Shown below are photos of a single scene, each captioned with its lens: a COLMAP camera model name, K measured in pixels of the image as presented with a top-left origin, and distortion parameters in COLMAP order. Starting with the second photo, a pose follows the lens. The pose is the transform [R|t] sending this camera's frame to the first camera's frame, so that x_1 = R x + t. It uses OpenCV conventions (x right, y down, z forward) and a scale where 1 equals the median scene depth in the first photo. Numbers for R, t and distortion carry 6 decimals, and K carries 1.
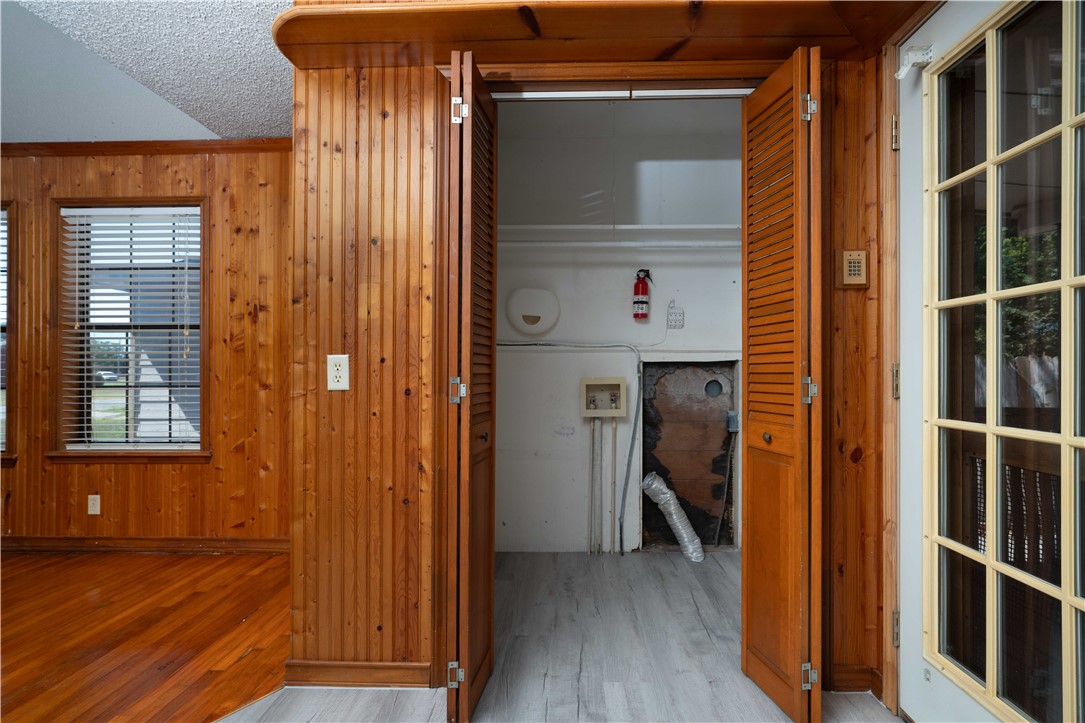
lens RADIAL K [[509.7, 0, 545.9], [0, 509.7, 368.0], [0, 0, 1]] dist [0.002403, 0.000214]
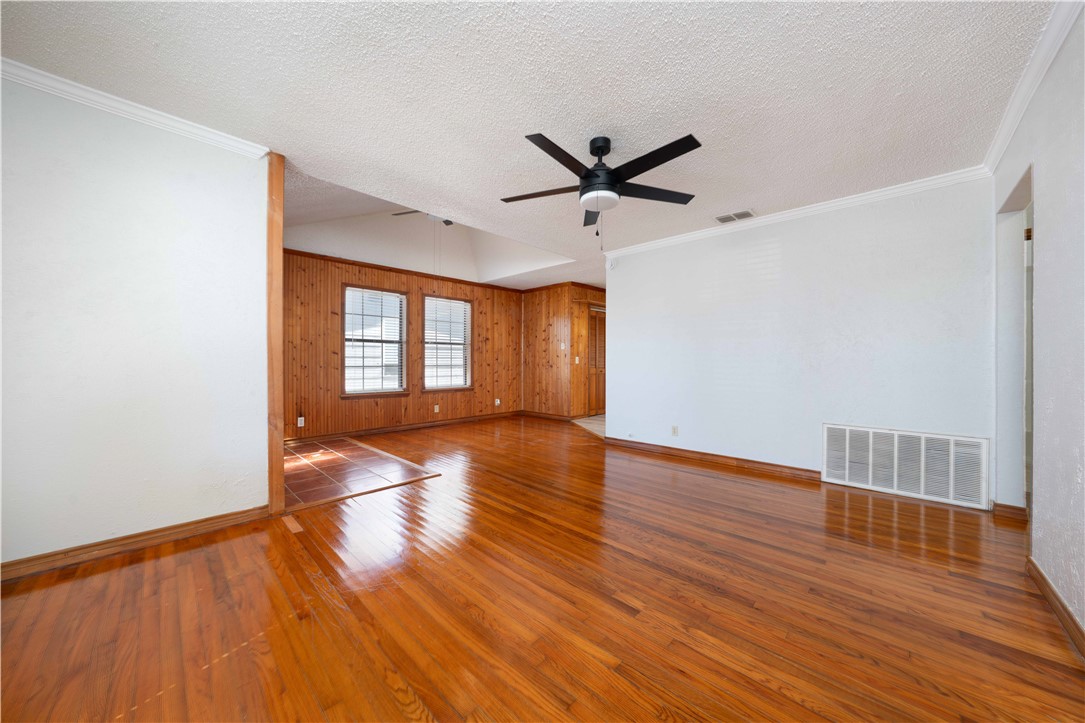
lens RADIAL K [[382.1, 0, 532.5], [0, 382.1, 358.7], [0, 0, 1]] dist [-0.016377, 0.000491]
pose [[0.682455, 0.004561, 0.730913, -2.030145], [-0.007432, 0.999972, 0.000700, -0.003542], [-0.730889, -0.005910, 0.682470, -0.755947]]
